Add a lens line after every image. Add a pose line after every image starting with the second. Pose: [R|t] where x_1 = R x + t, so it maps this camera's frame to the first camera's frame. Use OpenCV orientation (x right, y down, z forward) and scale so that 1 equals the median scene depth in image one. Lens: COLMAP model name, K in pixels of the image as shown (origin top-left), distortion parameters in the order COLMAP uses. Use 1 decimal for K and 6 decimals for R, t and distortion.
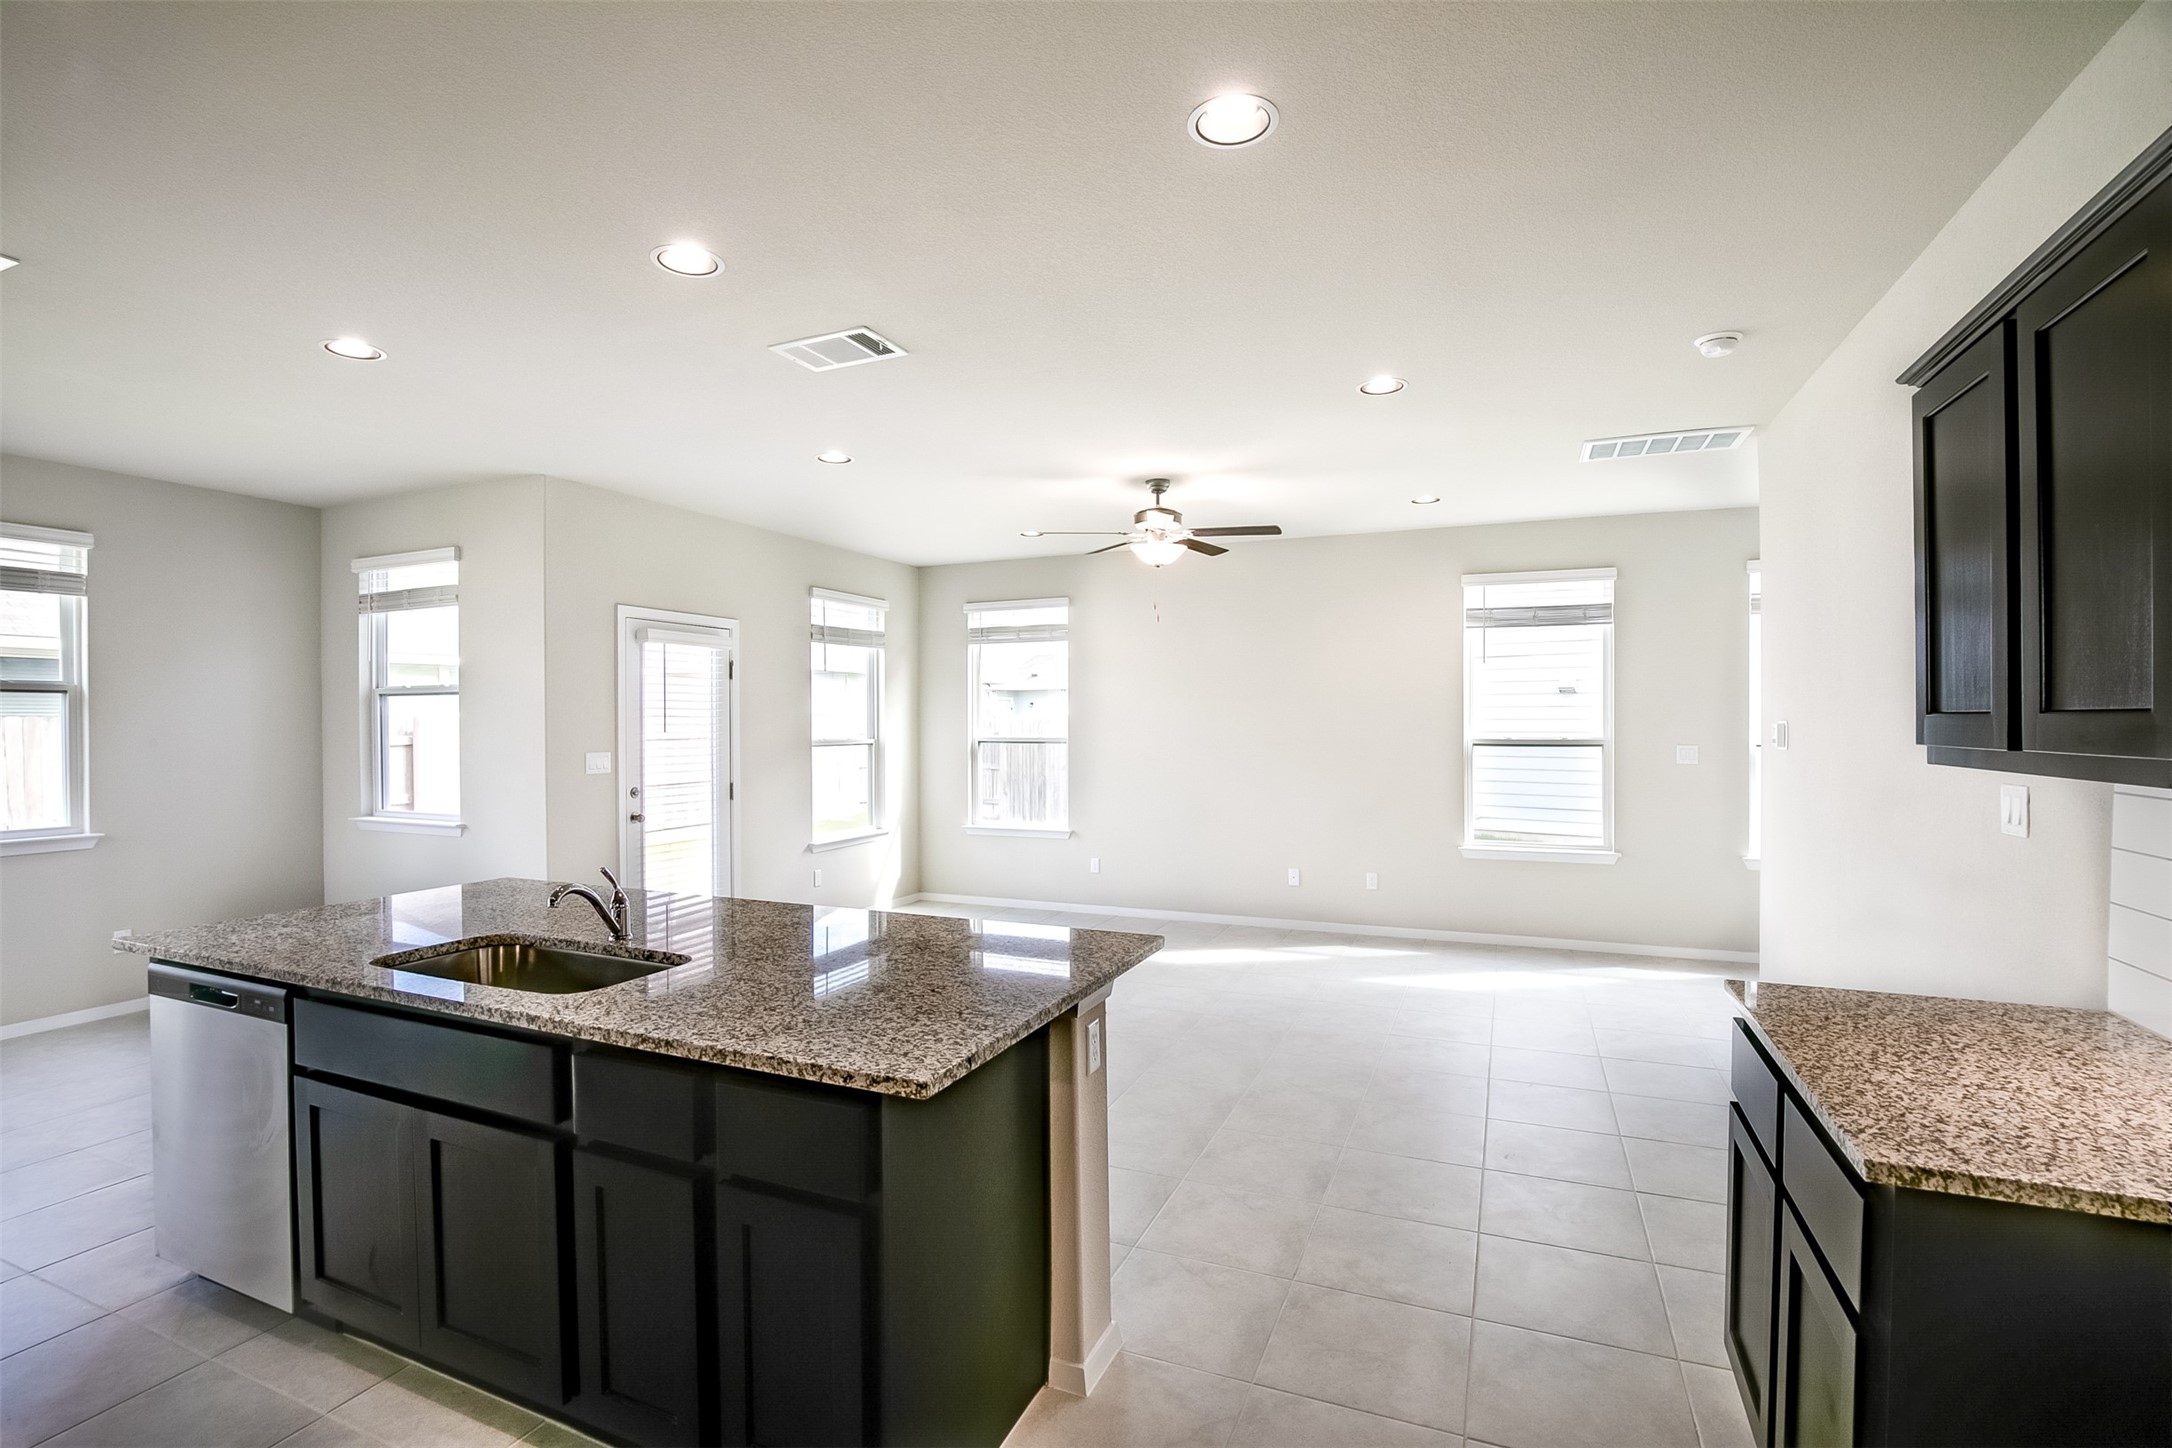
lens RADIAL K [[998.9, 0, 1093.4], [0, 998.9, 724.9], [0, 0, 1]] dist [-0.038172, 0.008350]
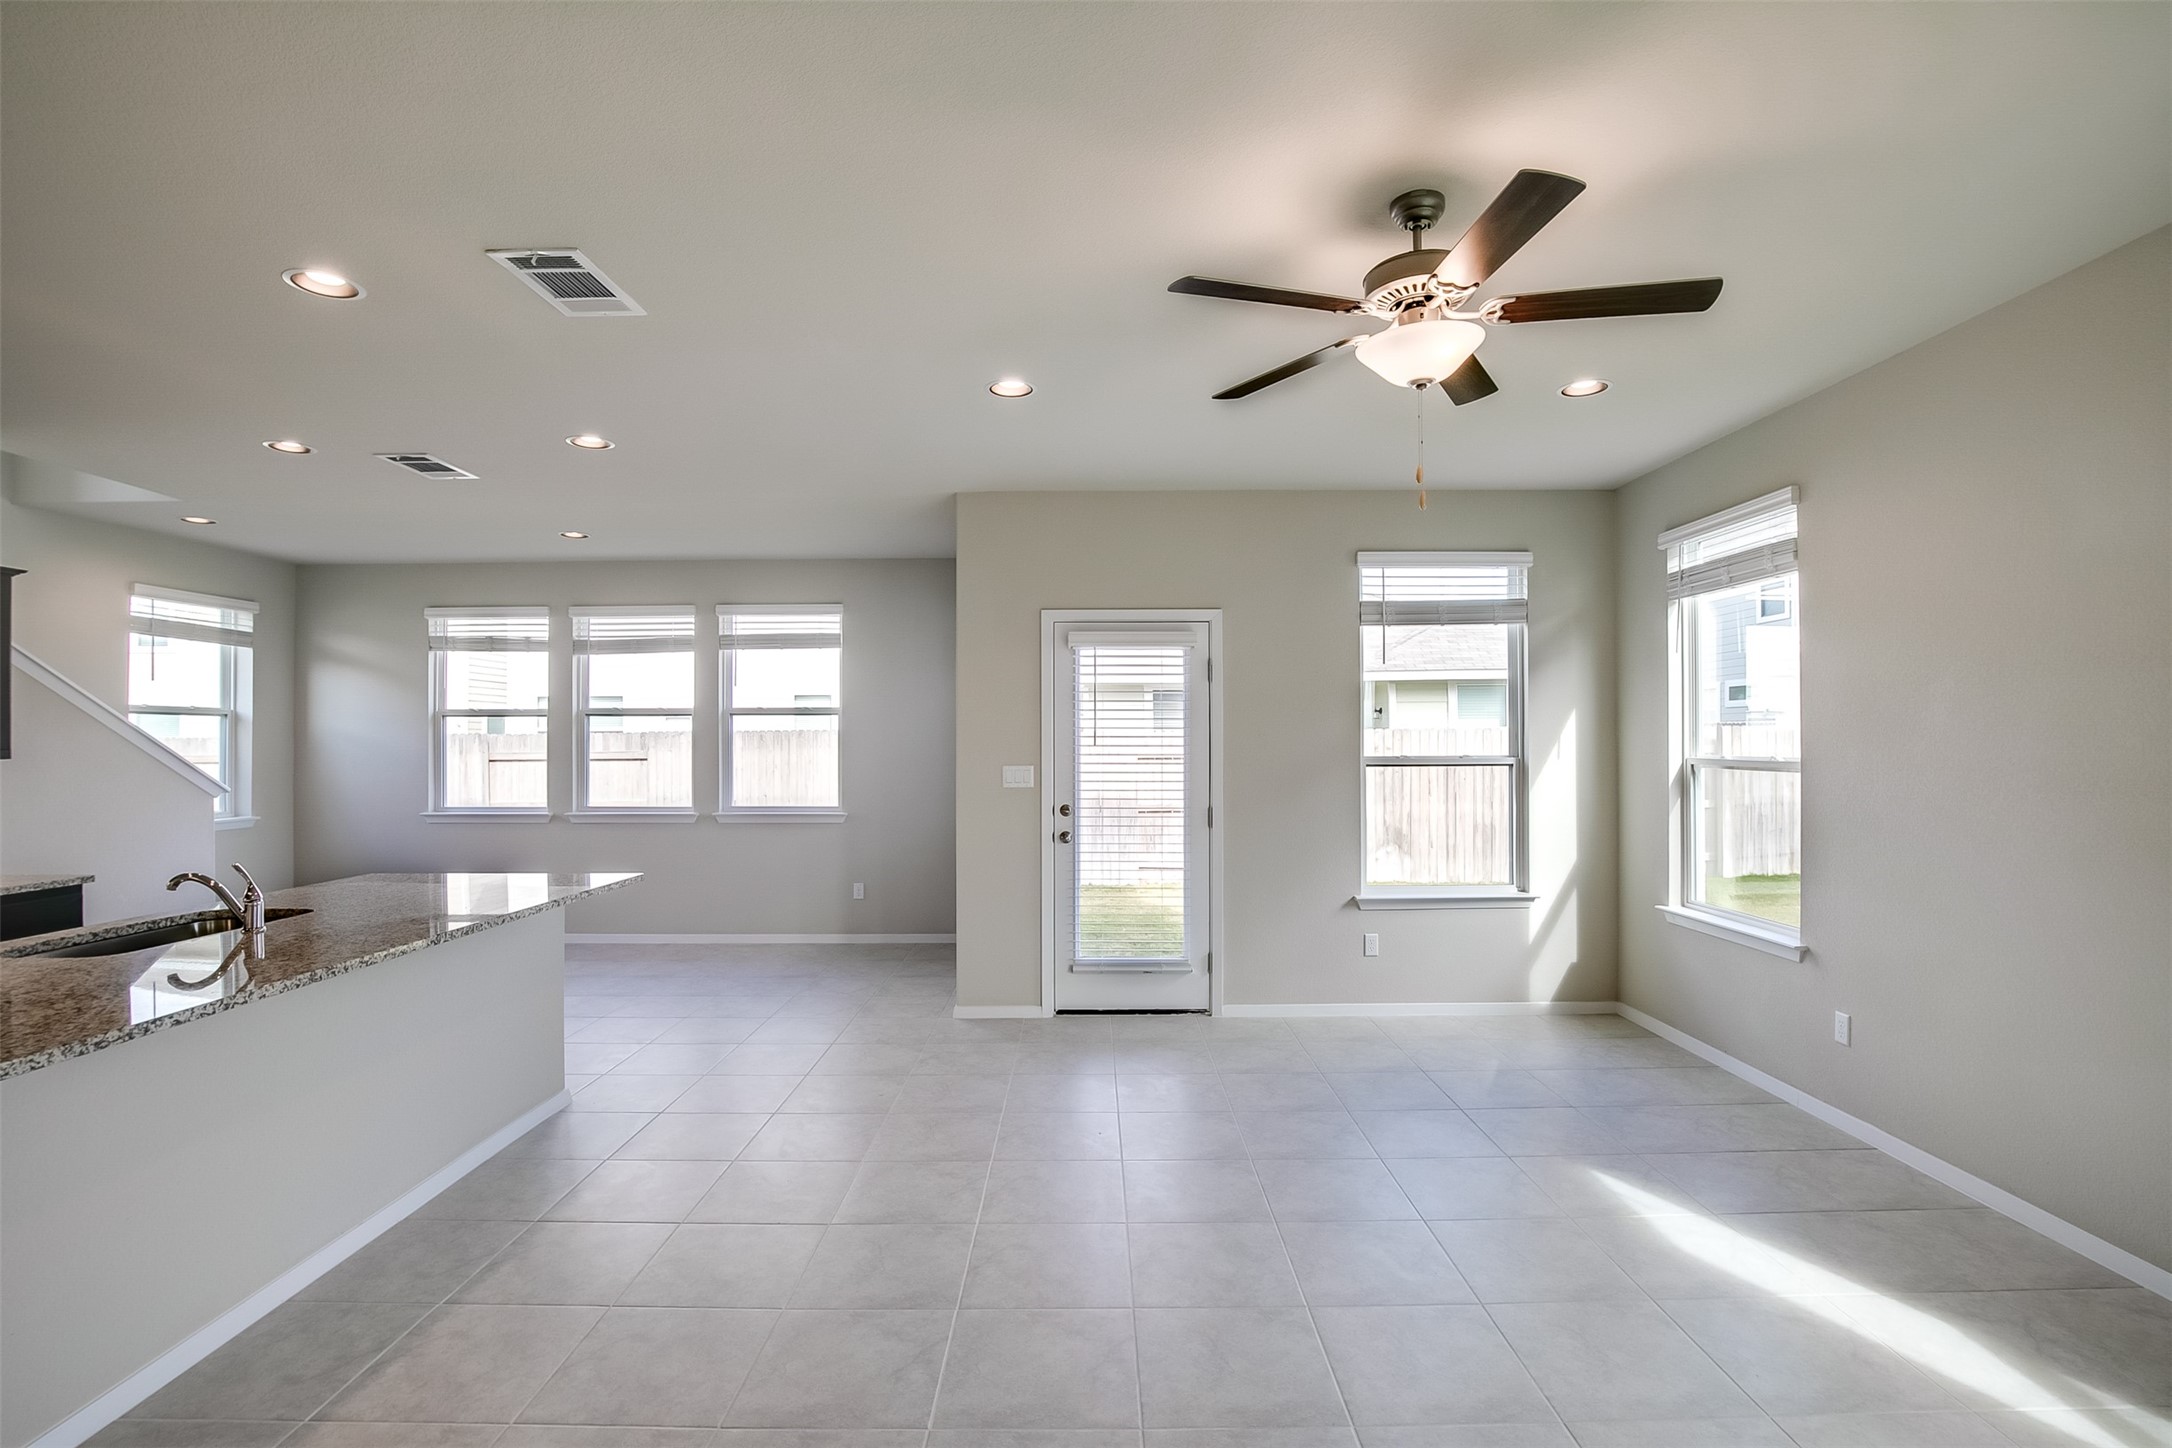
lens RADIAL K [[998.9, 0, 1082.9], [0, 998.9, 732.5], [0, 0, 1]] dist [-0.038172, 0.008350]
pose [[0.385567, -0.004758, -0.922668, 0.406037], [0.000530, 0.999988, -0.004935, 0.000200], [0.922680, 0.001413, 0.385565, 0.657599]]
